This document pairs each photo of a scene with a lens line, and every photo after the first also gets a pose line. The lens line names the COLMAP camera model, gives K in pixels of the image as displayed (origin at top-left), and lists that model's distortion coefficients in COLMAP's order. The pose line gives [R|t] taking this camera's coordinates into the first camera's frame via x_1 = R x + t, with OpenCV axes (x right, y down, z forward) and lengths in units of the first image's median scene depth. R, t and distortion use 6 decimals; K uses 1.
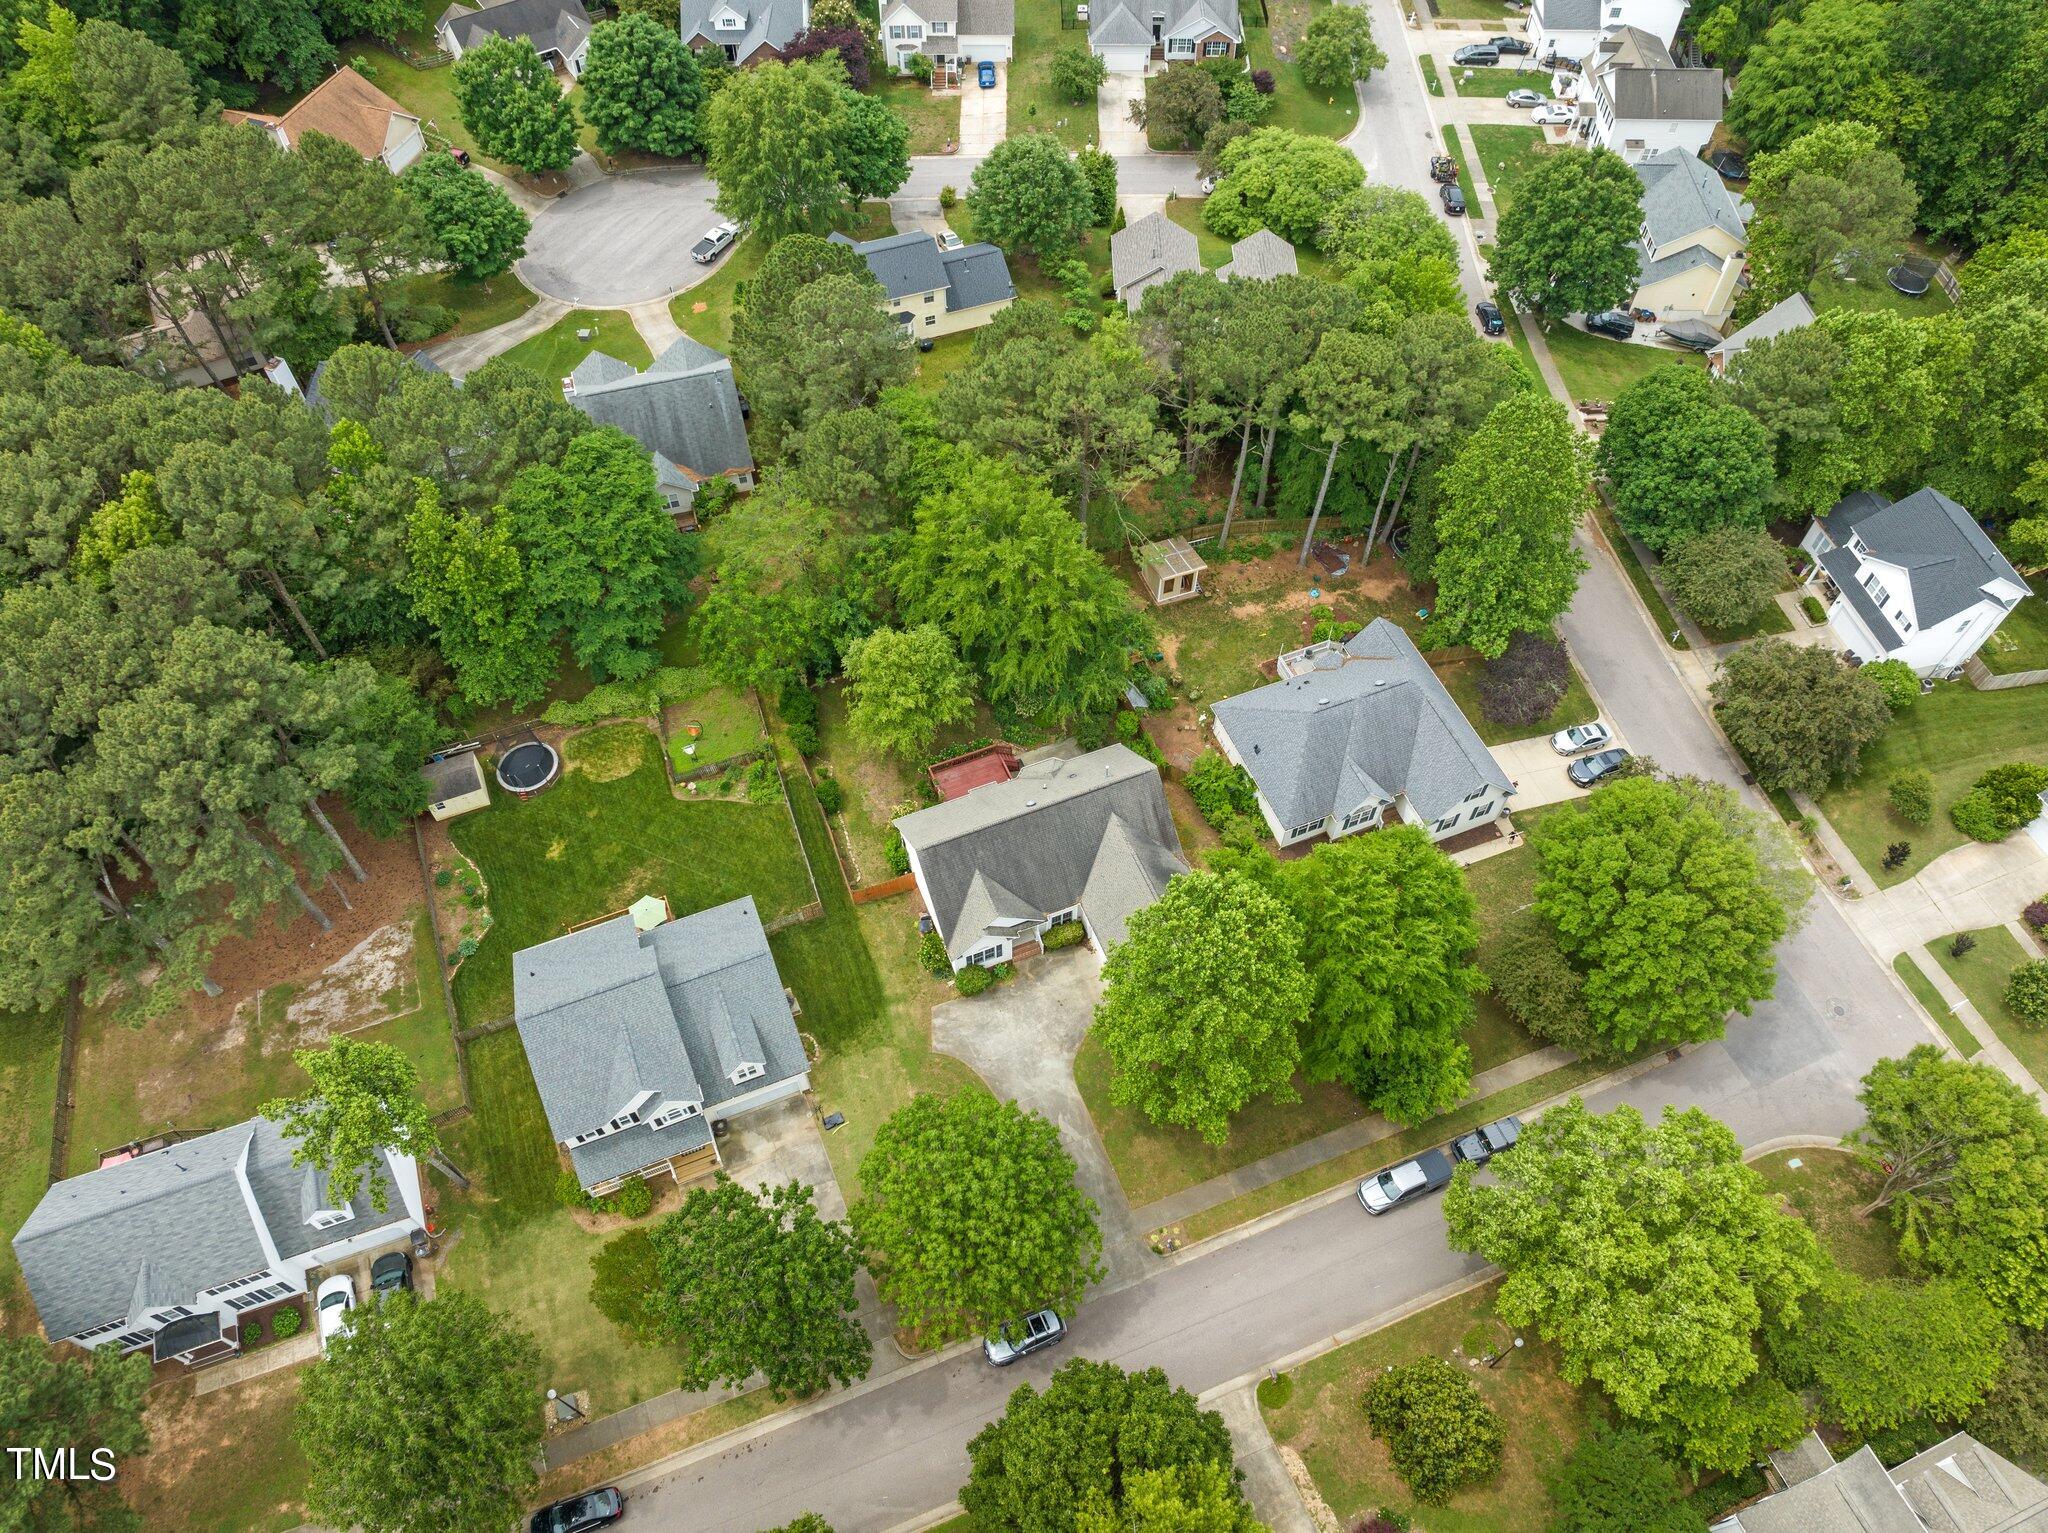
lens RADIAL K [[1437.9, 0, 1028.2], [0, 1437.9, 767.2], [0, 0, 1]] dist [-0.049205, 0.022106]
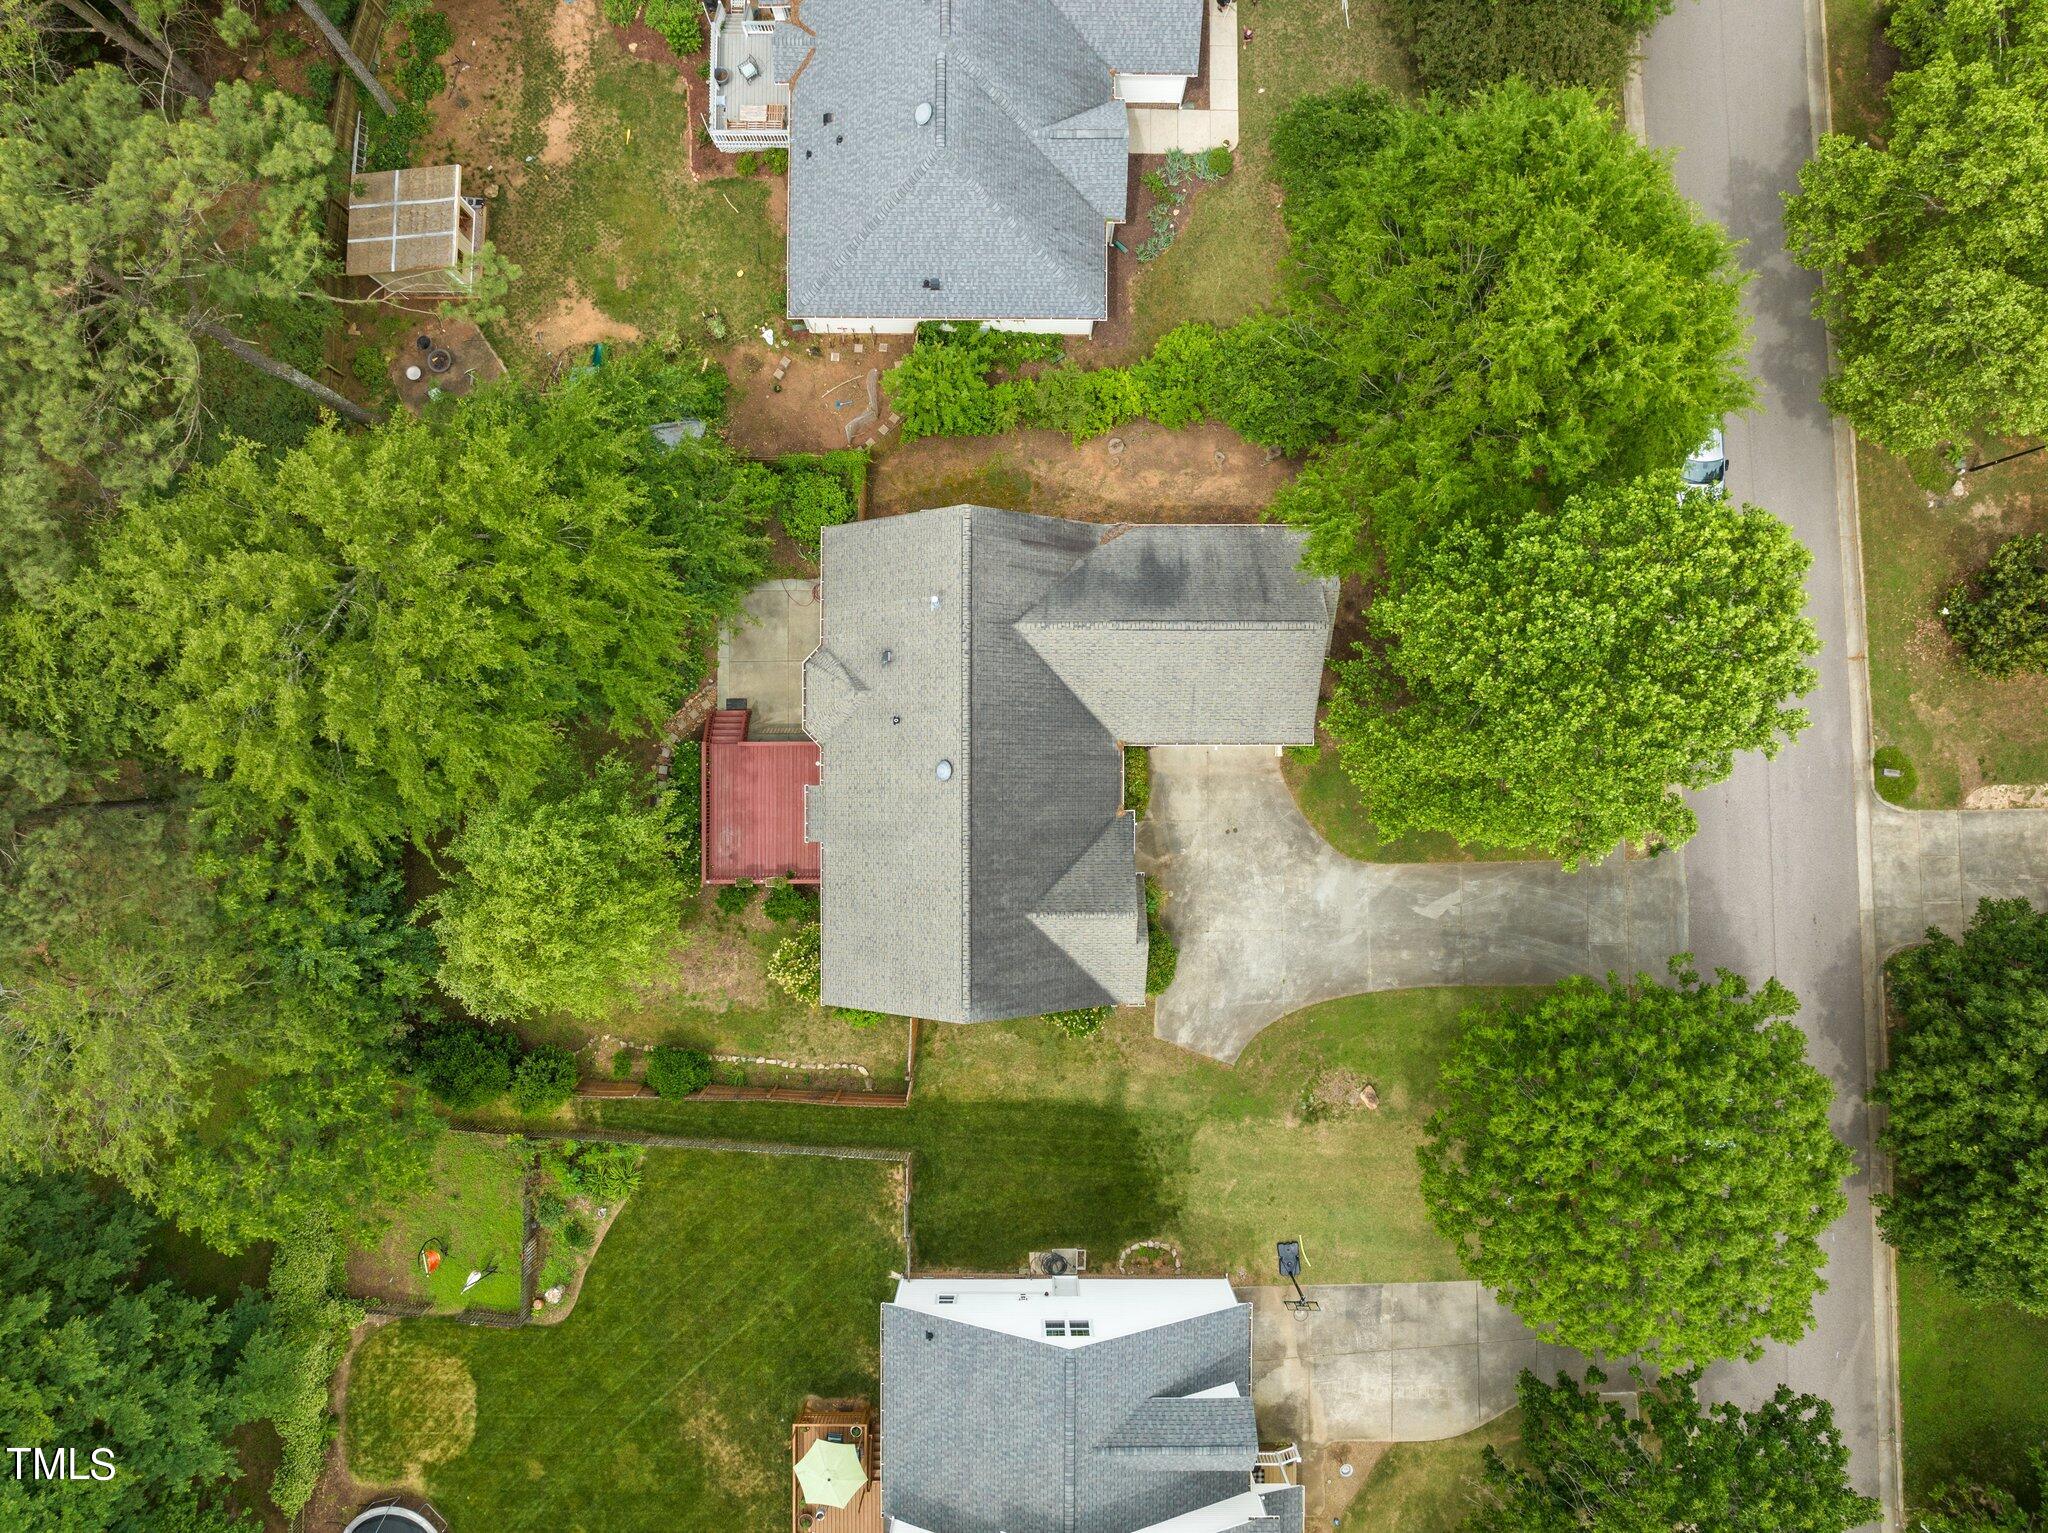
lens RADIAL K [[1434.7, 0, 1026.3], [0, 1434.7, 760.7], [0, 0, 1]] dist [-0.048601, 0.003540]
pose [[0.379449, -0.925145, 0.011157, 0.010232], [0.761621, 0.319181, 0.563965, -0.228041], [-0.525311, -0.205499, 0.825723, 0.550400]]
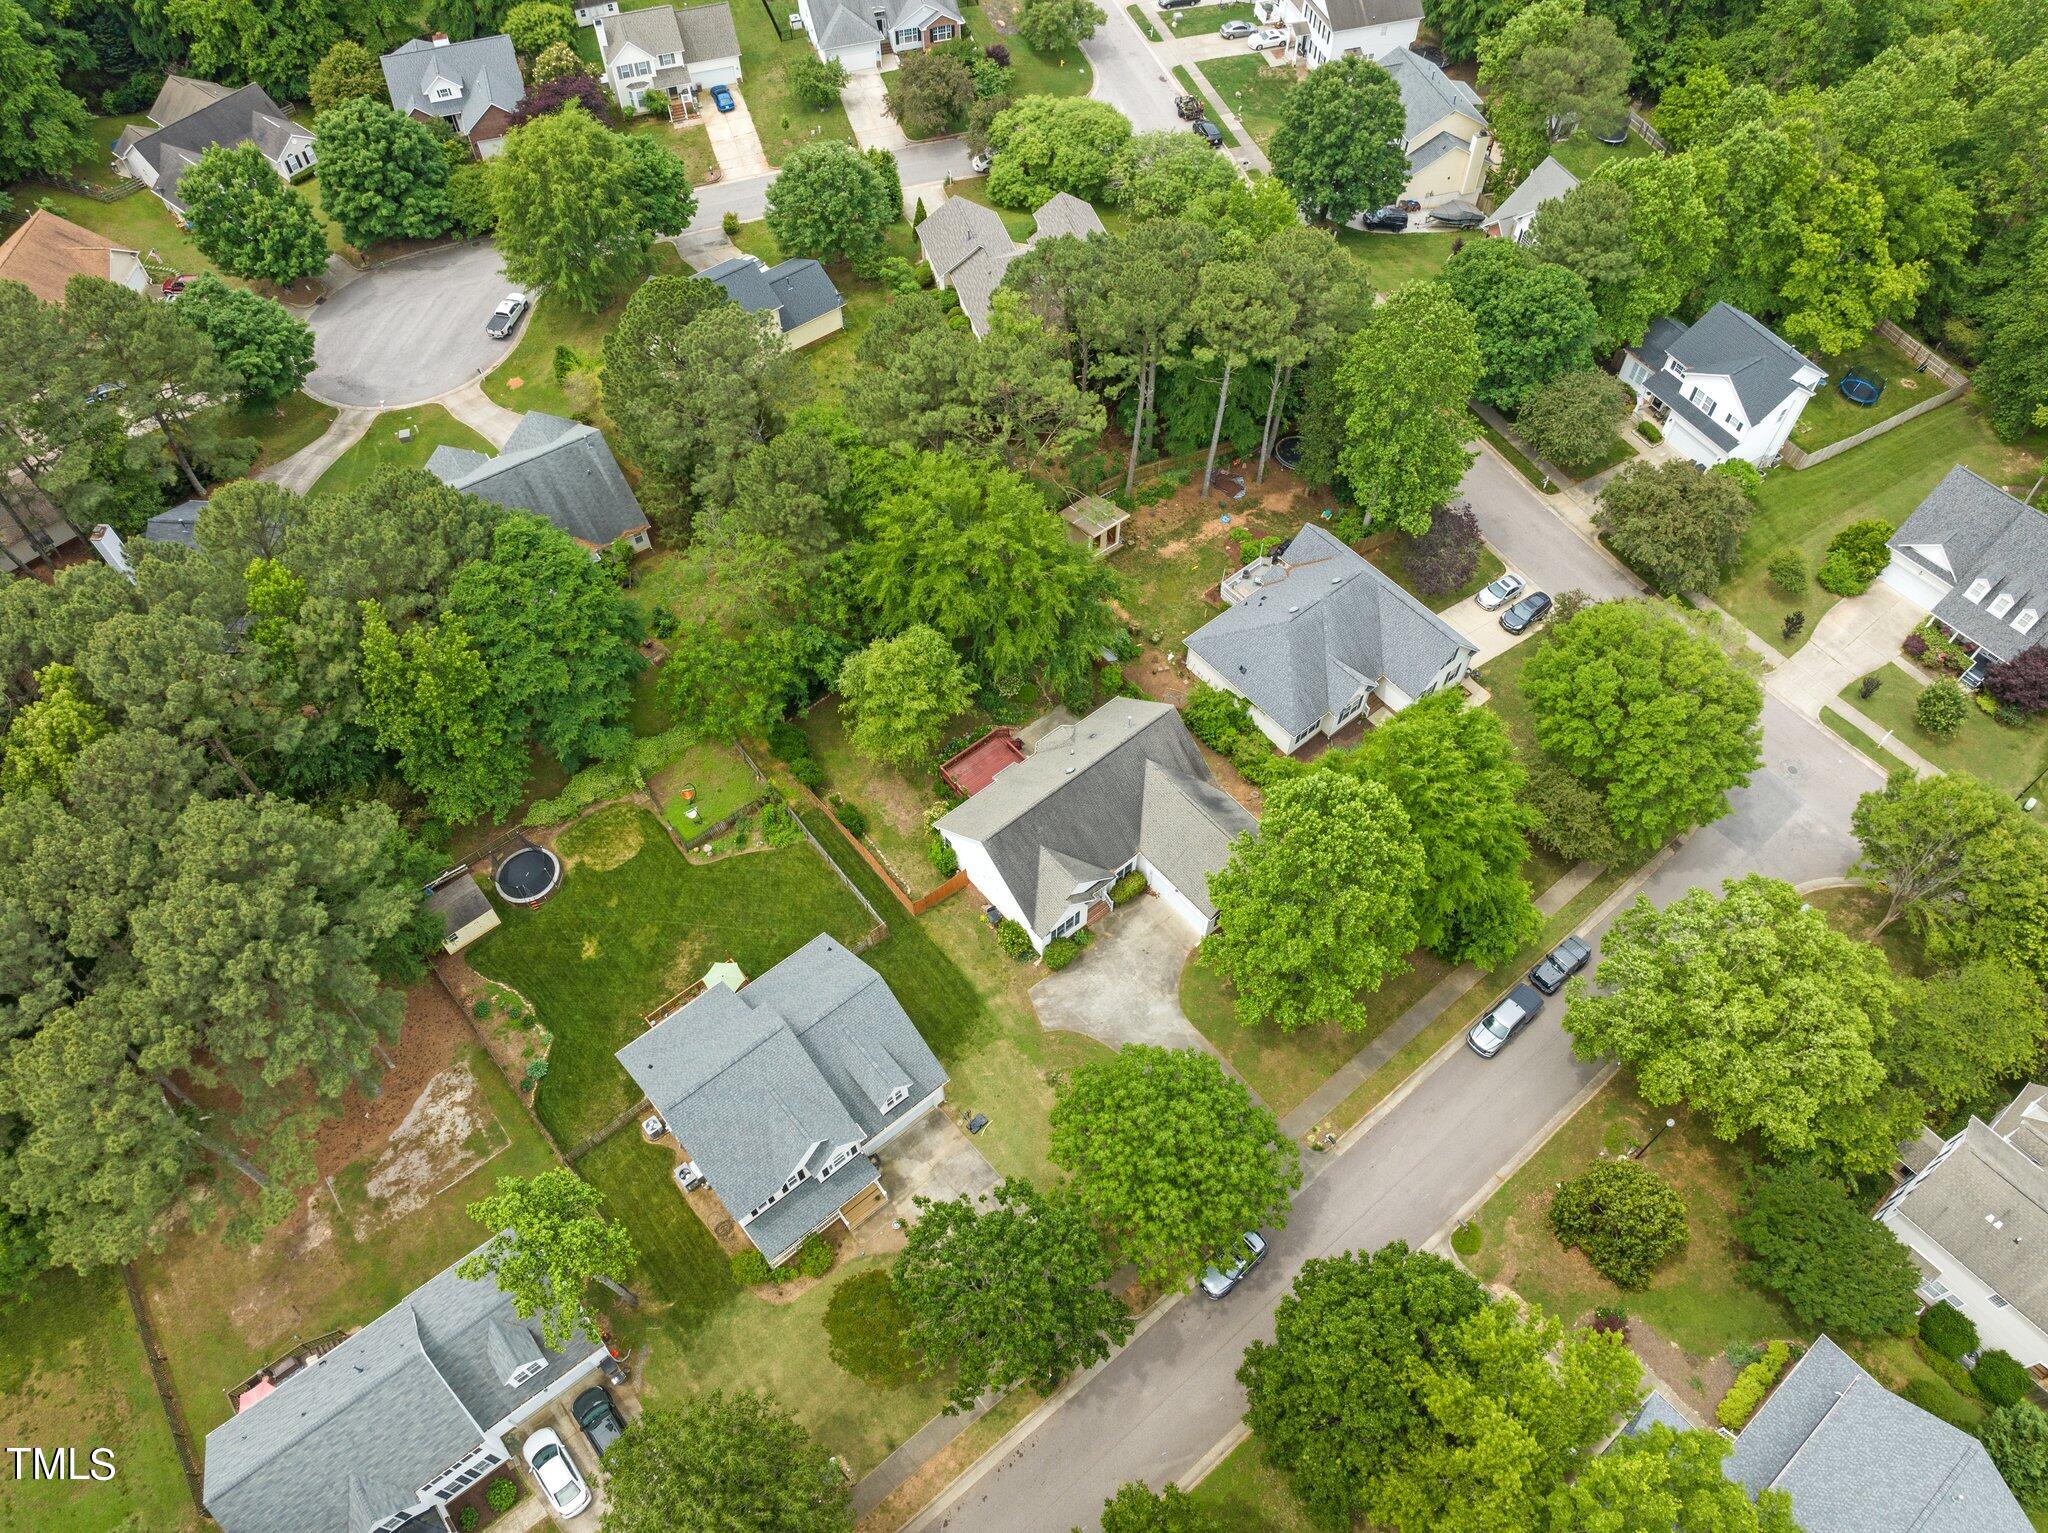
lens RADIAL K [[1437.9, 0, 1028.4], [0, 1437.9, 772.1], [0, 0, 1]] dist [-0.049205, 0.022106]
pose [[0.952125, -0.253572, 0.170762, -0.192888], [0.253593, 0.967059, 0.022061, -0.003301], [-0.170731, 0.022299, 0.985065, 0.002354]]
